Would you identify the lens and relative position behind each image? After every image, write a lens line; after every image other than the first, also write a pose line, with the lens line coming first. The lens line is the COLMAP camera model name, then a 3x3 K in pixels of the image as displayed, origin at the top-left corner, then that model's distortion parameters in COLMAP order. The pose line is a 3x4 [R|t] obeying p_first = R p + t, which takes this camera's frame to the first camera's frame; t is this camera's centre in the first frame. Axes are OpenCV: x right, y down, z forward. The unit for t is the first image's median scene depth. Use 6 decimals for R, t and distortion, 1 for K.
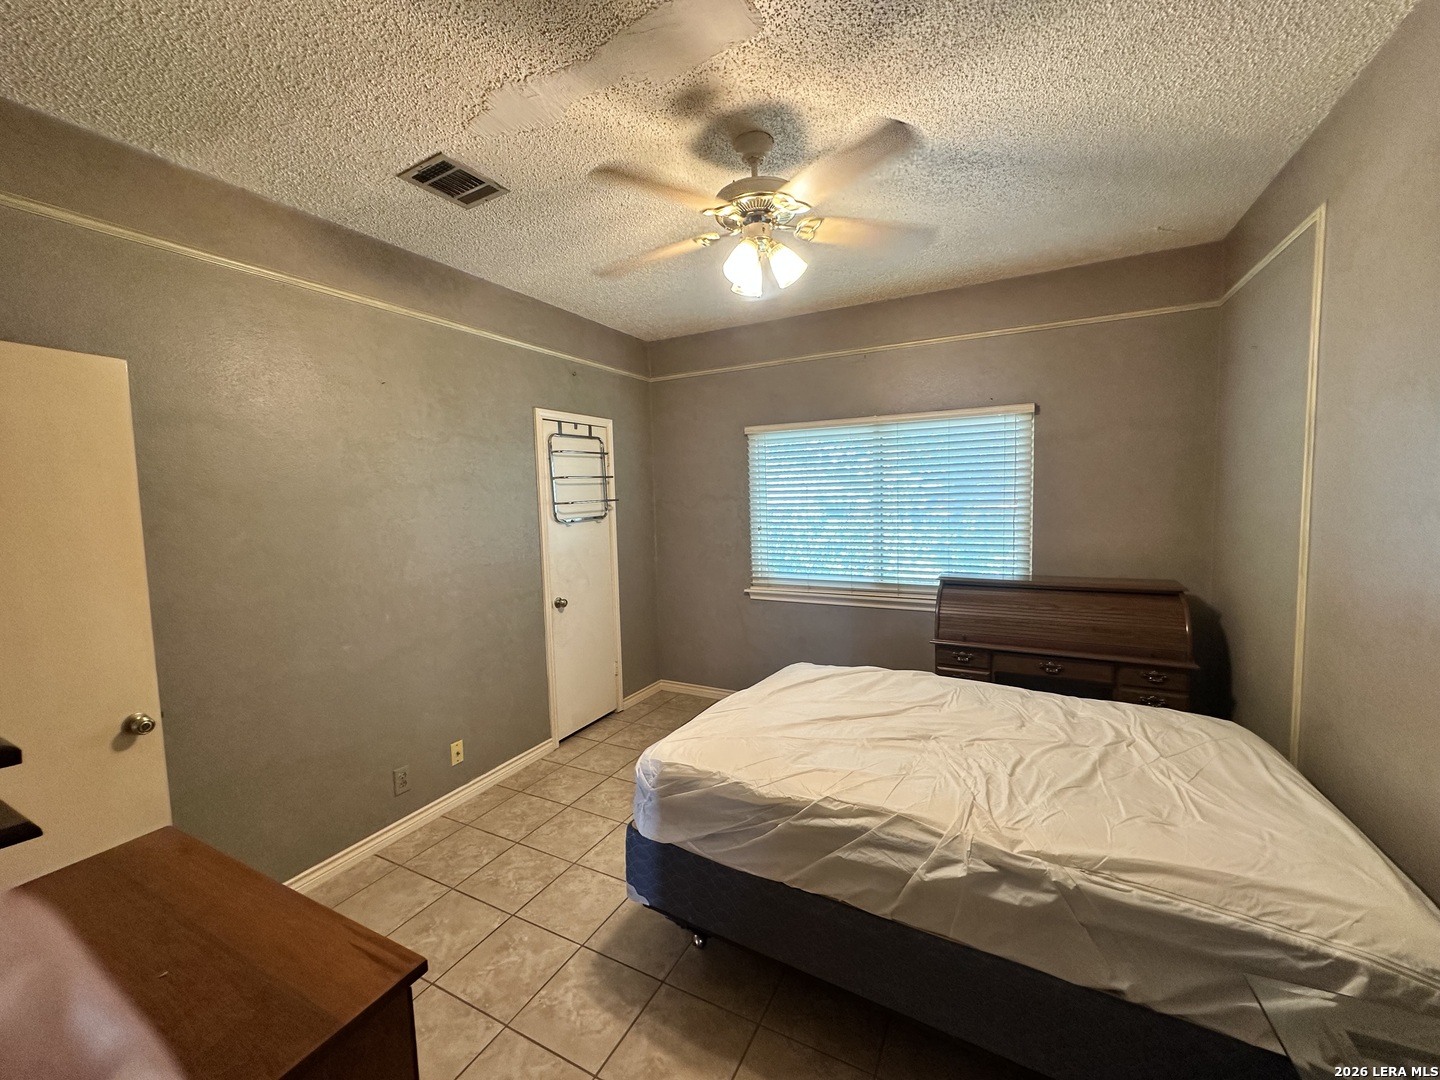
lens RADIAL K [[573.3, 0, 717.8], [0, 573.3, 539.2], [0, 0, 1]] dist [-0.004490, 0.000083]
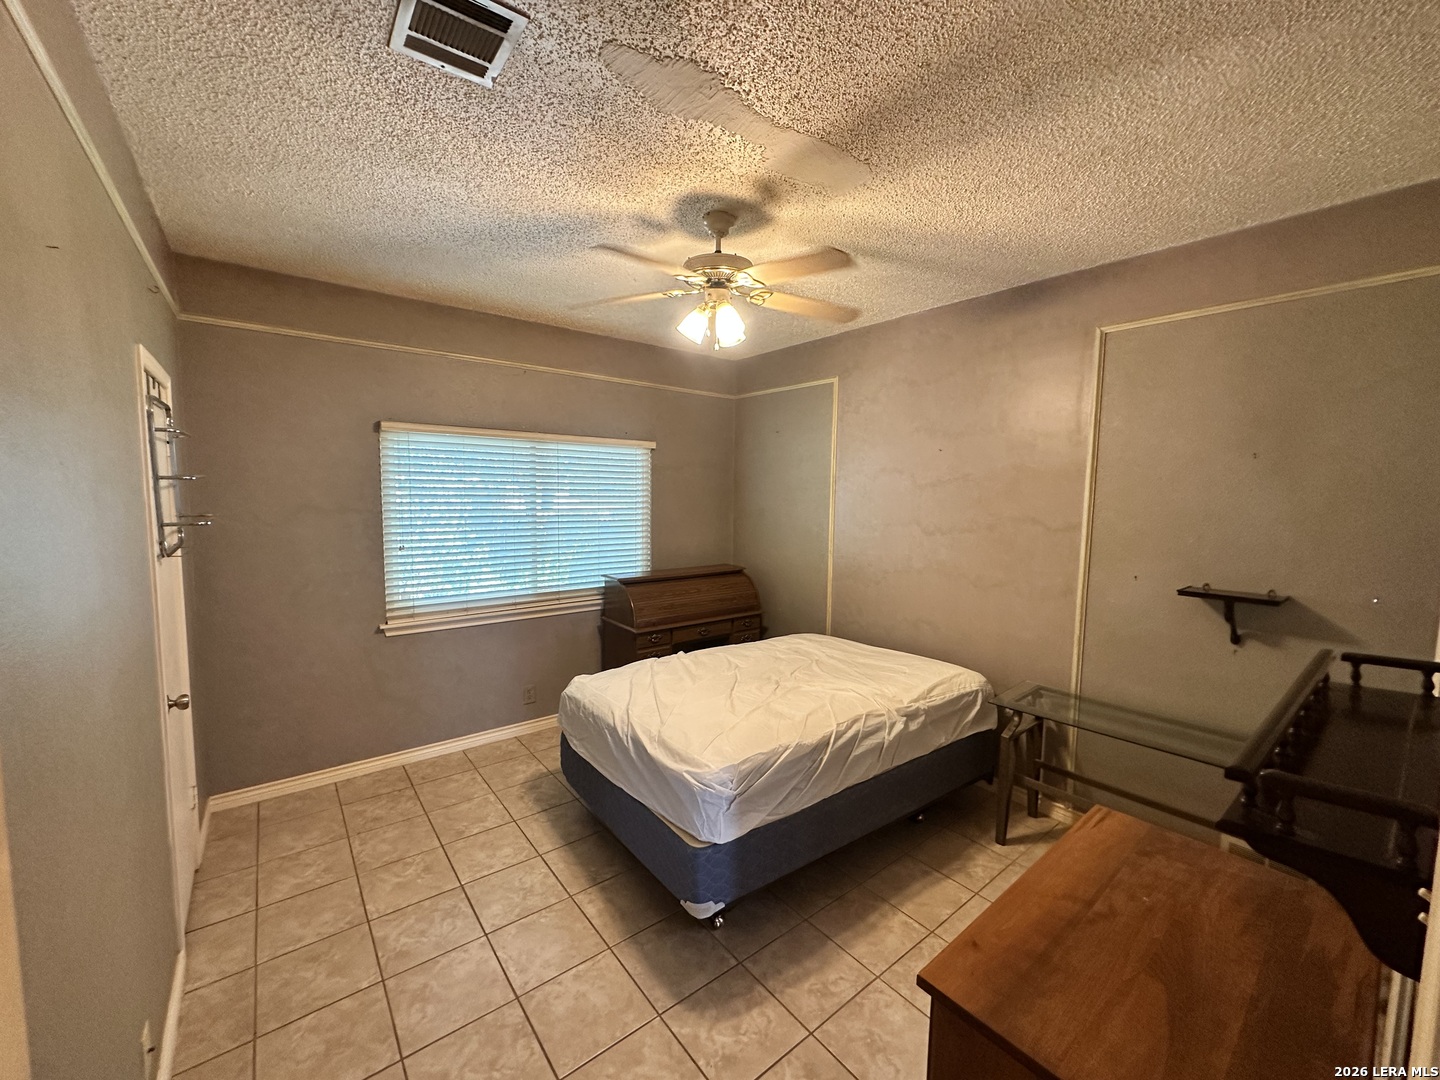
lens RADIAL K [[573.3, 0, 719.8], [0, 573.3, 540.7], [0, 0, 1]] dist [-0.004490, 0.000083]
pose [[0.402909, -0.049324, 0.913910, -1.085658], [0.048484, 0.998295, 0.032503, -0.074652], [-0.913955, 0.031214, 0.404613, 0.569203]]
